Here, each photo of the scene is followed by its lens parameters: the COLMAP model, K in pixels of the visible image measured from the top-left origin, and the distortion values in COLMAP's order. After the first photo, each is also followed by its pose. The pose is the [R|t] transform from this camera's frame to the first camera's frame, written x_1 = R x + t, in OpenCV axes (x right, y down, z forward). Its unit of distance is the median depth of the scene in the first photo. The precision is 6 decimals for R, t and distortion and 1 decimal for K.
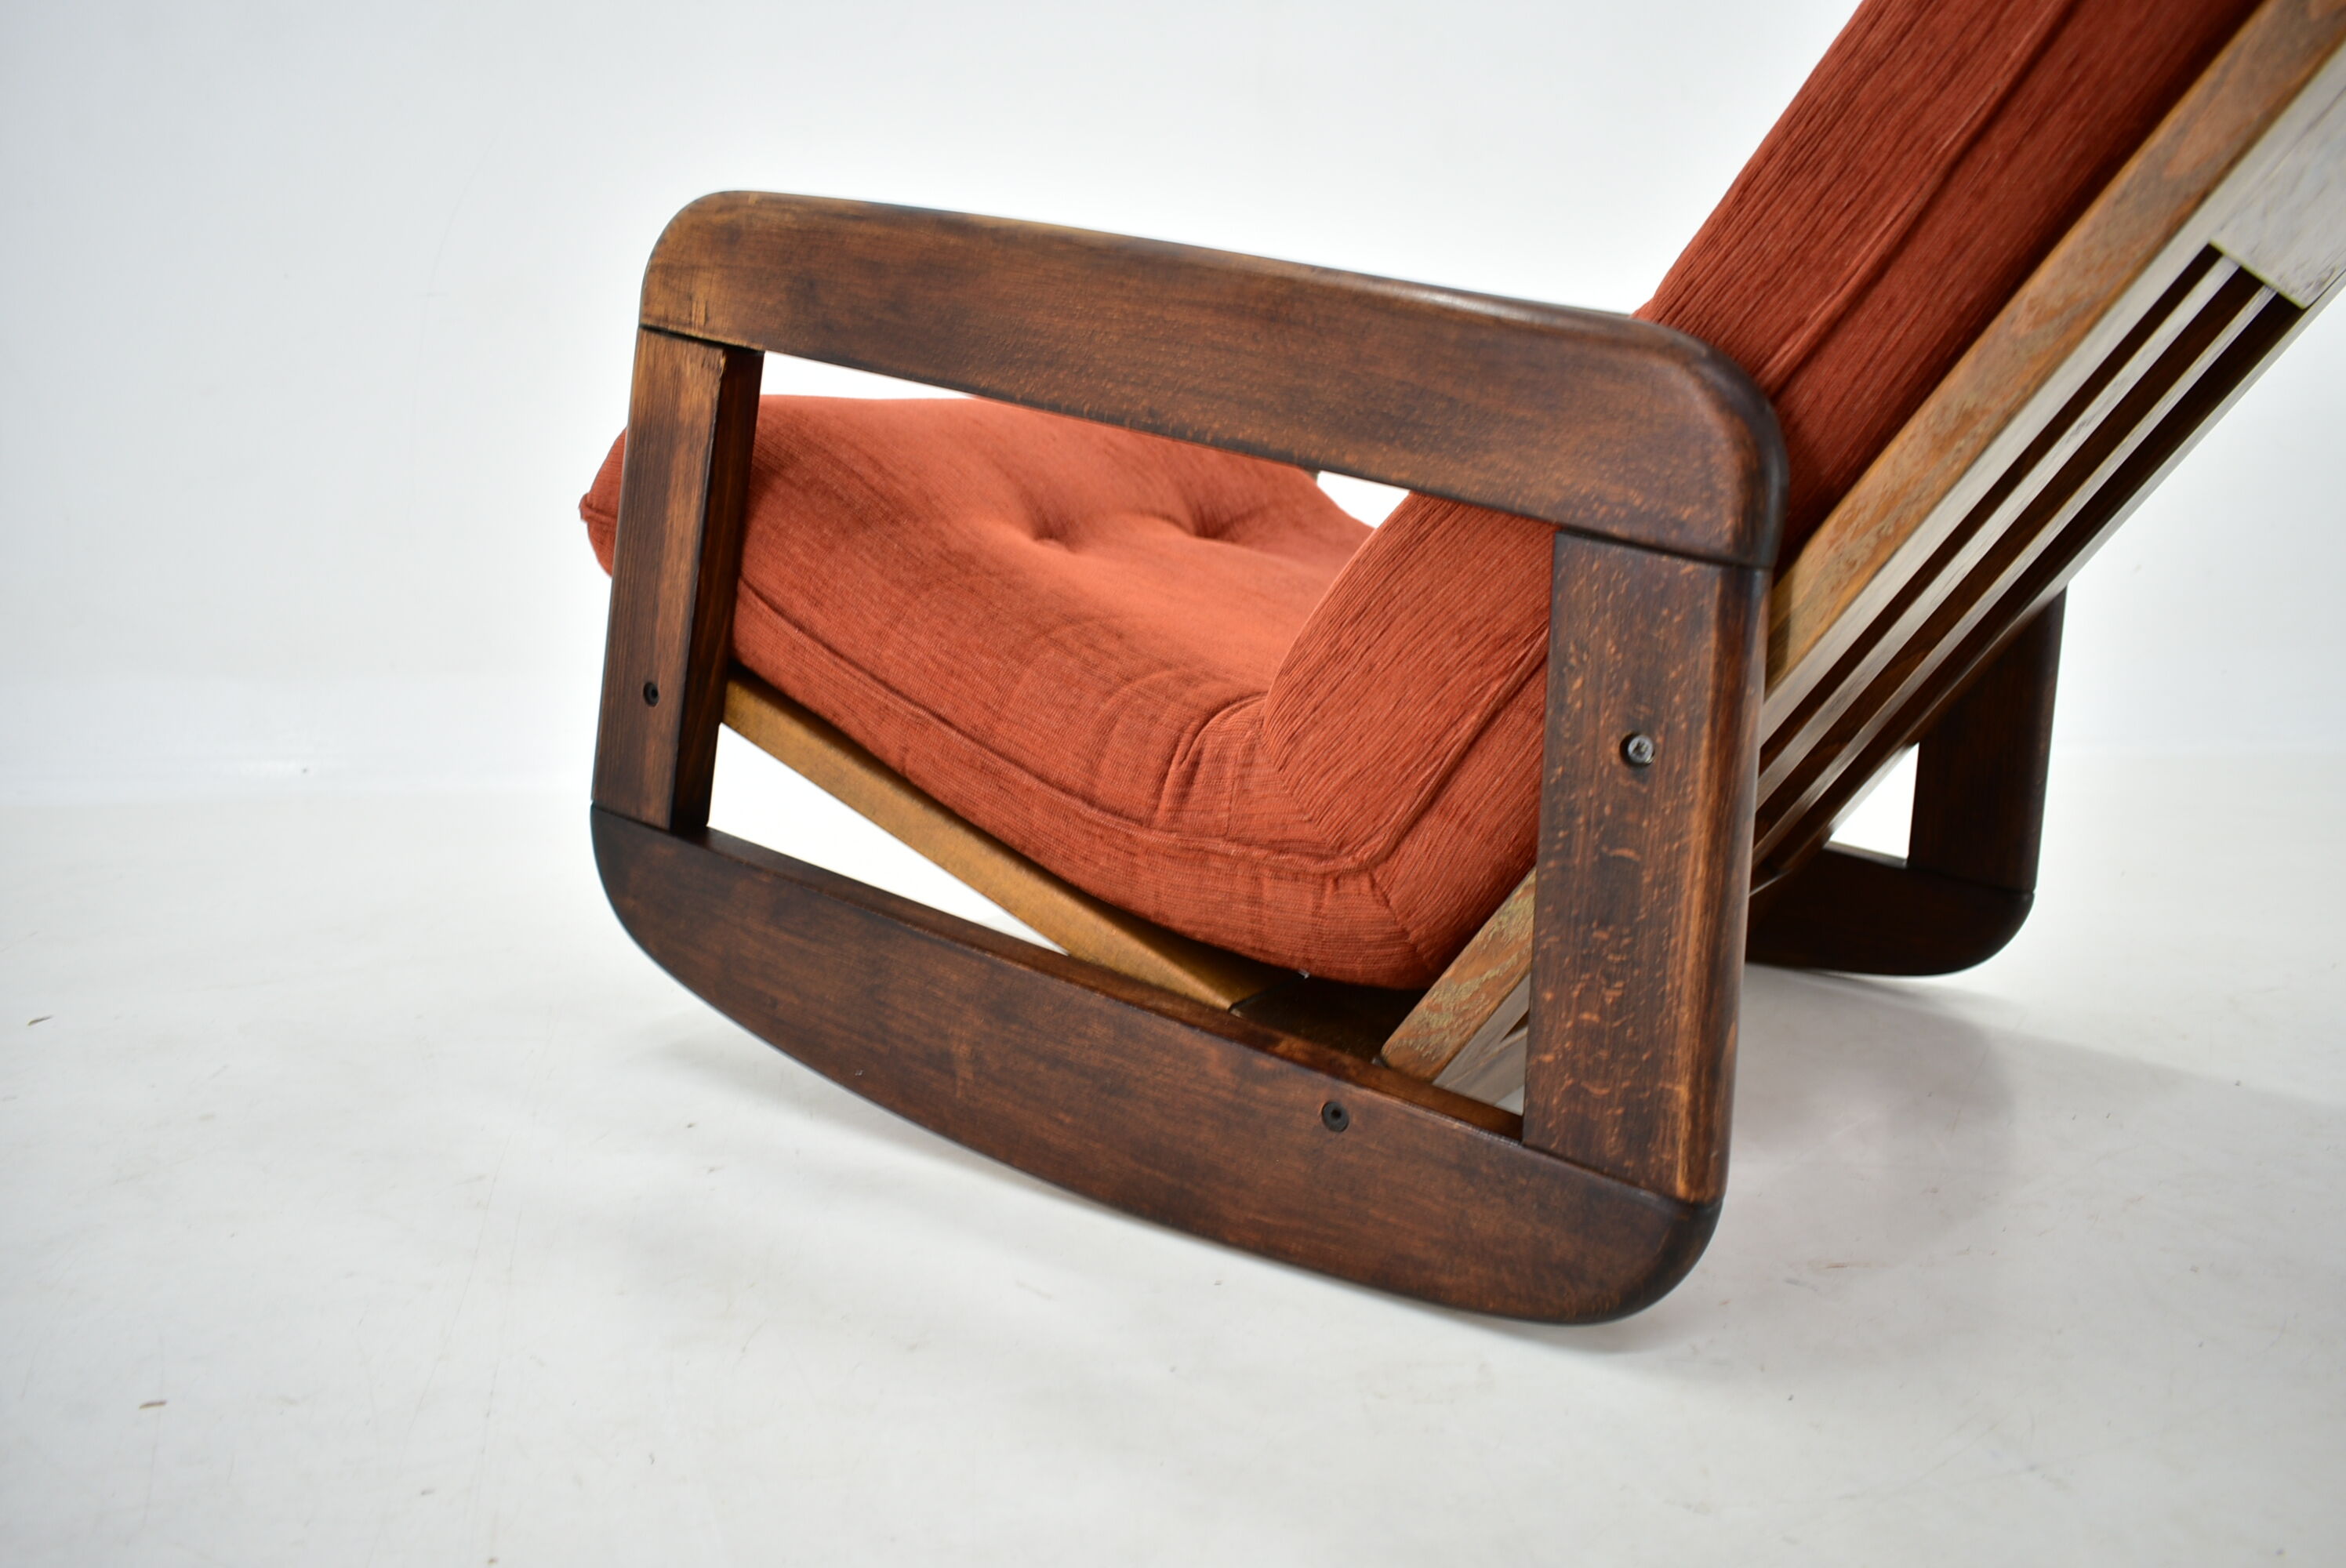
lens RADIAL K [[1832.5, 0, 1173.0], [0, 1832.5, 784.0], [0, 0, 1]] dist [-0.013570, -0.001919]
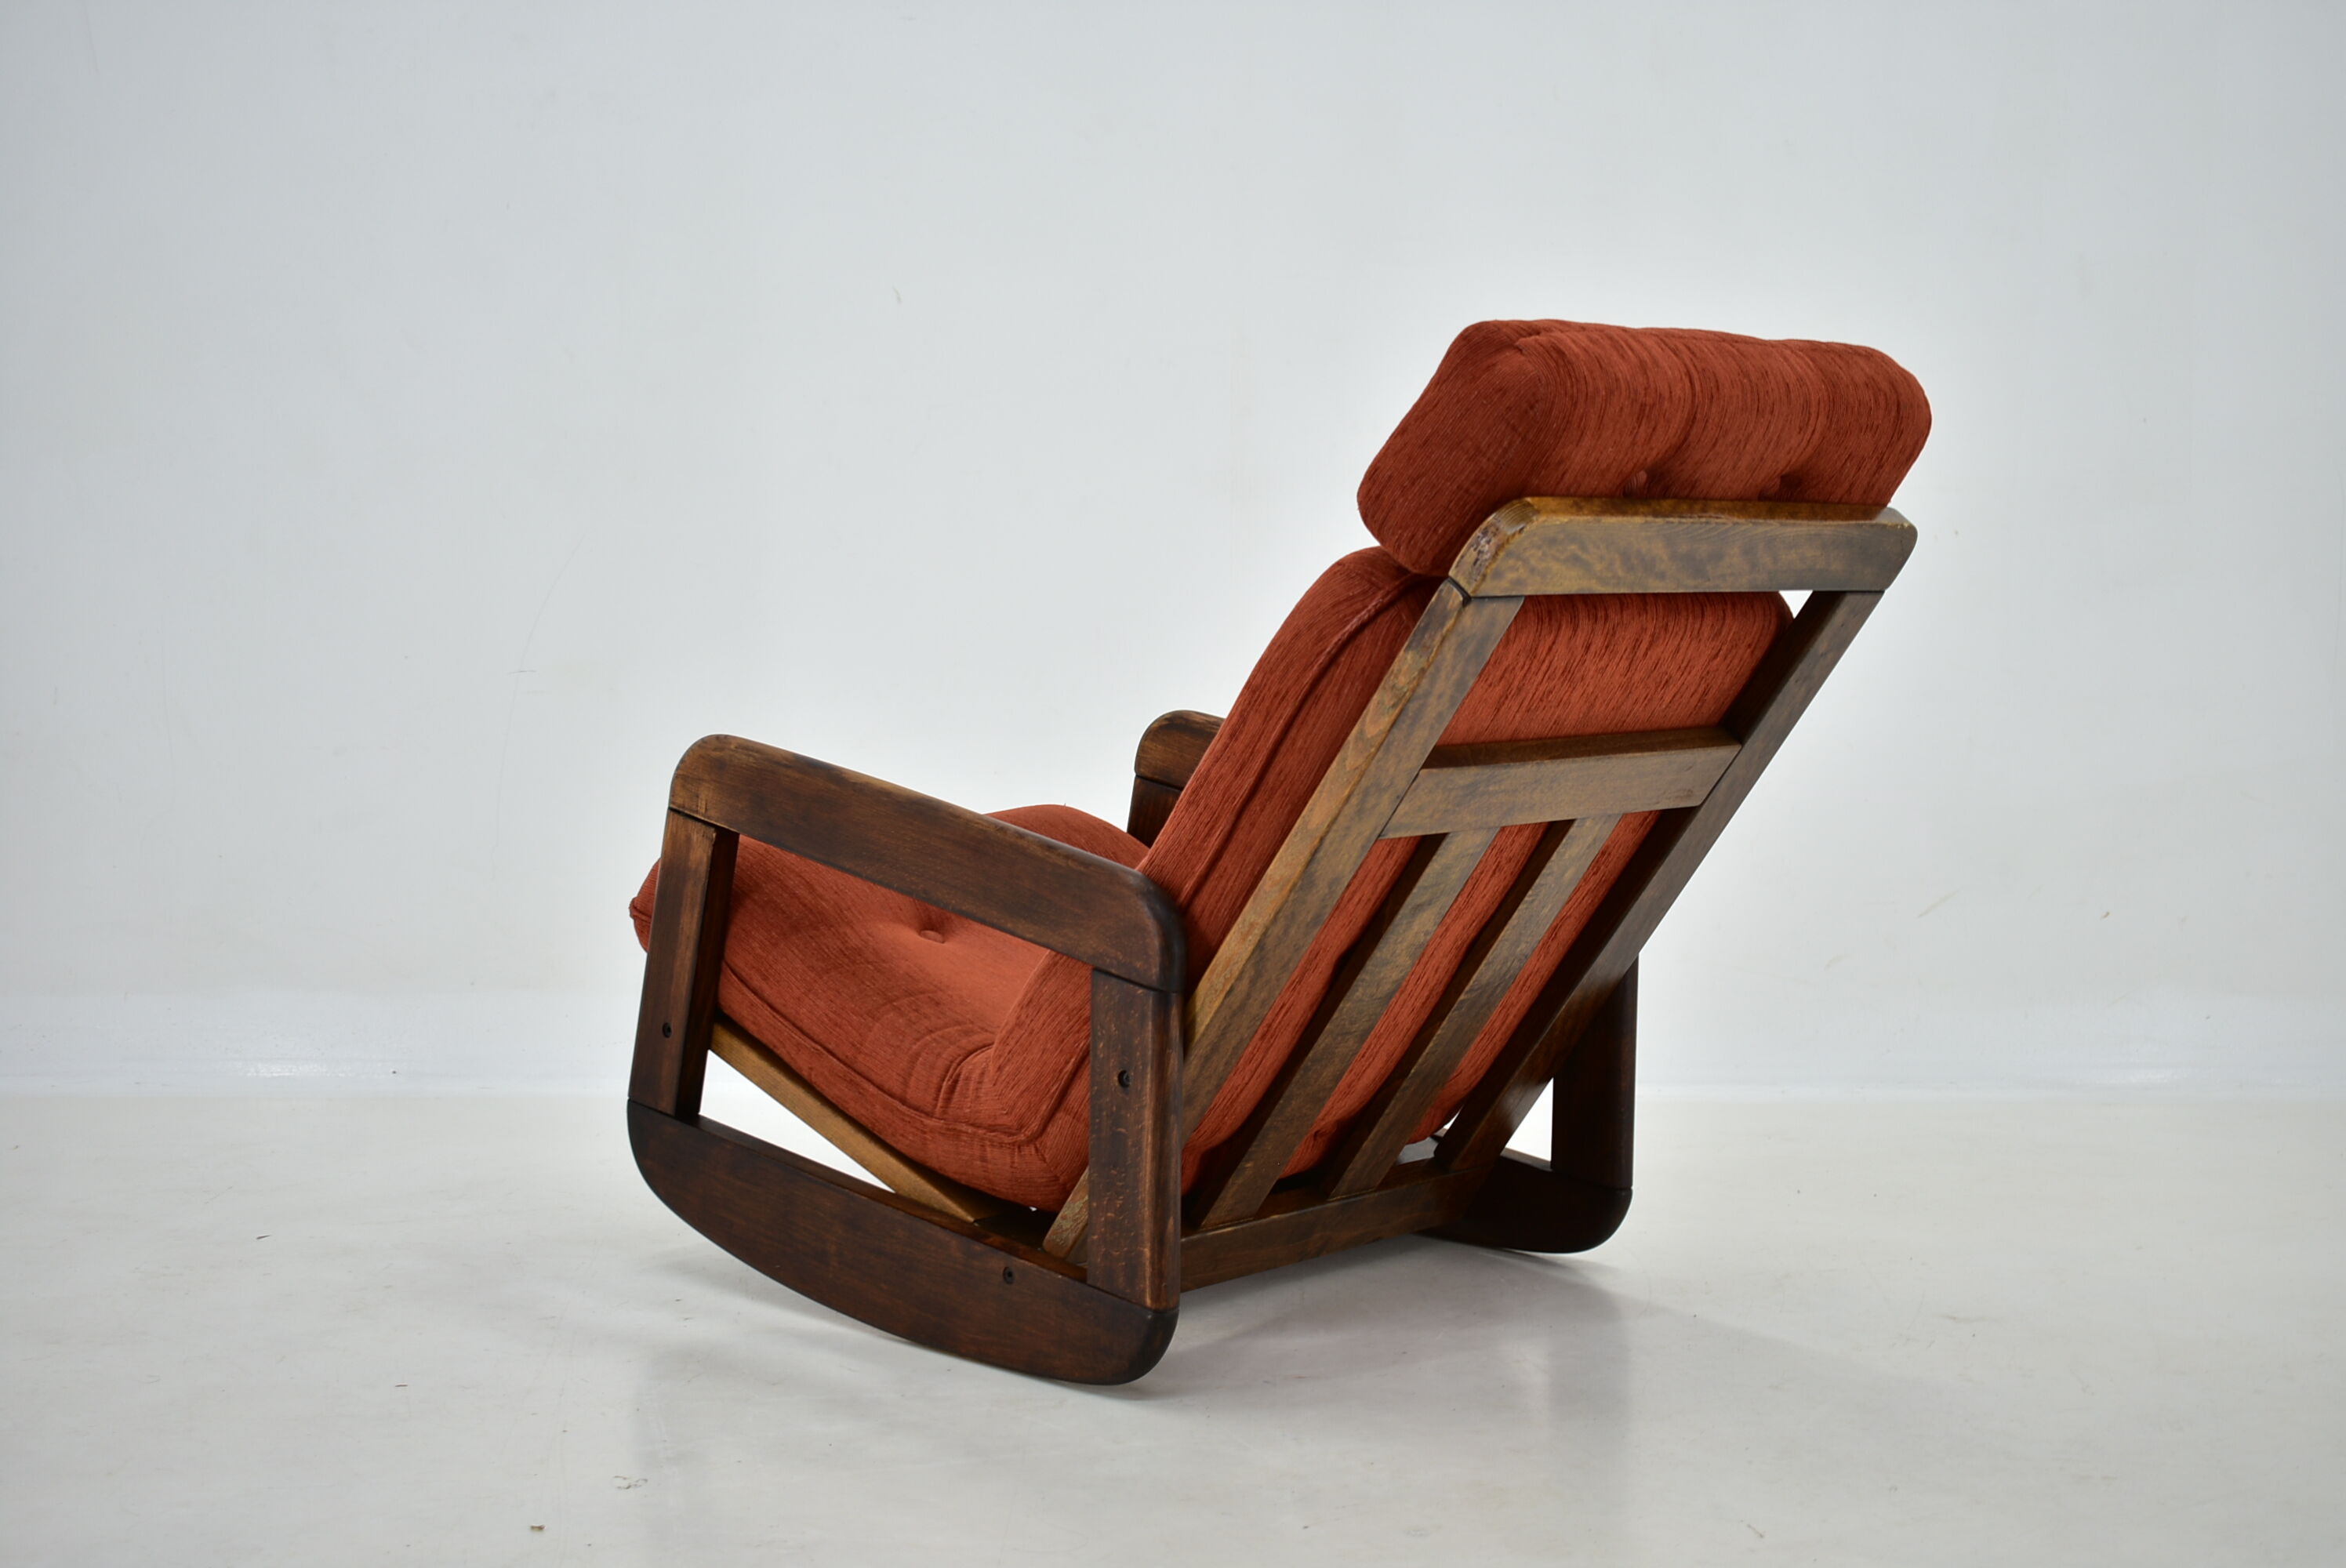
lens RADIAL K [[2965.8, 0, 1173.0], [0, 2965.8, 784.0], [0, 0, 1]] dist [-0.012145, -0.001598]
pose [[0.990669, 0.010090, -0.135916, 0.574982], [-0.025488, 0.993377, -0.112037, 0.018247], [0.133886, 0.114456, 0.984365, -1.732557]]
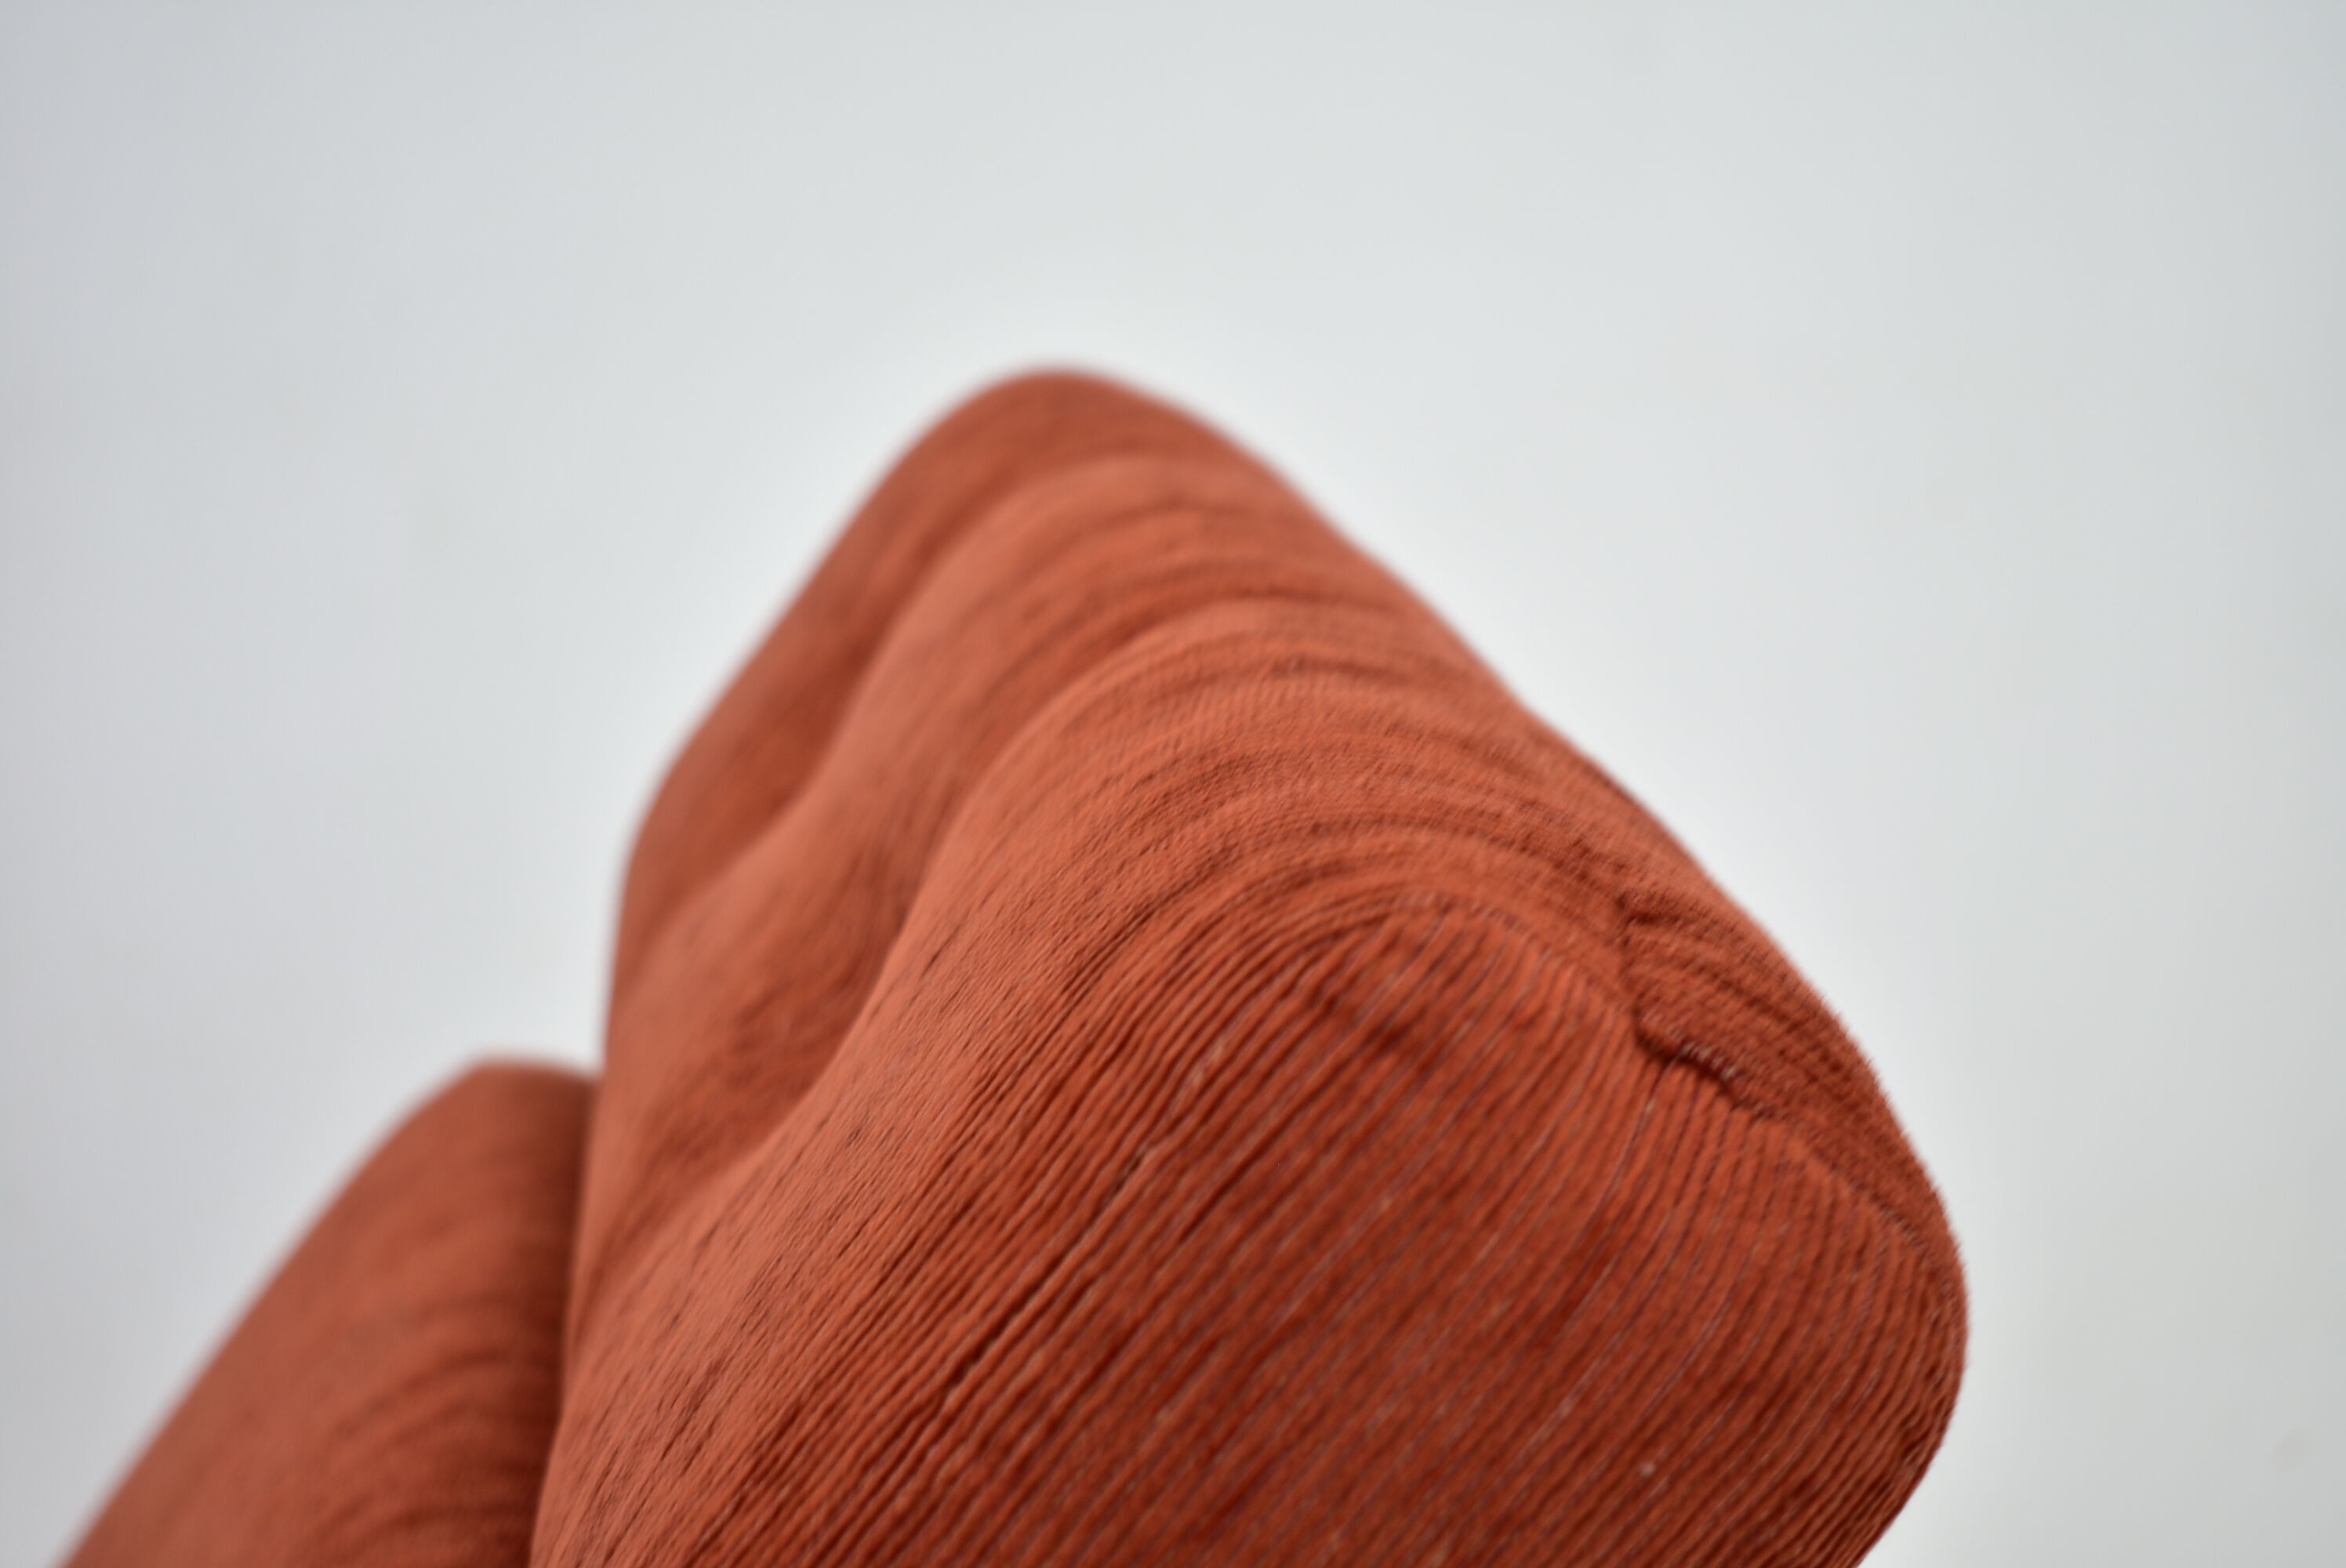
lens RADIAL K [[3665.8, 0, 1173.0], [0, 3665.8, 784.0], [0, 0, 1]] dist [-0.005055, -0.060544]
pose [[0.736838, -0.155606, 0.657918, 0.189963], [0.140468, 0.987152, 0.076157, -0.652615], [-0.661315, 0.036301, 0.749229, 0.213757]]
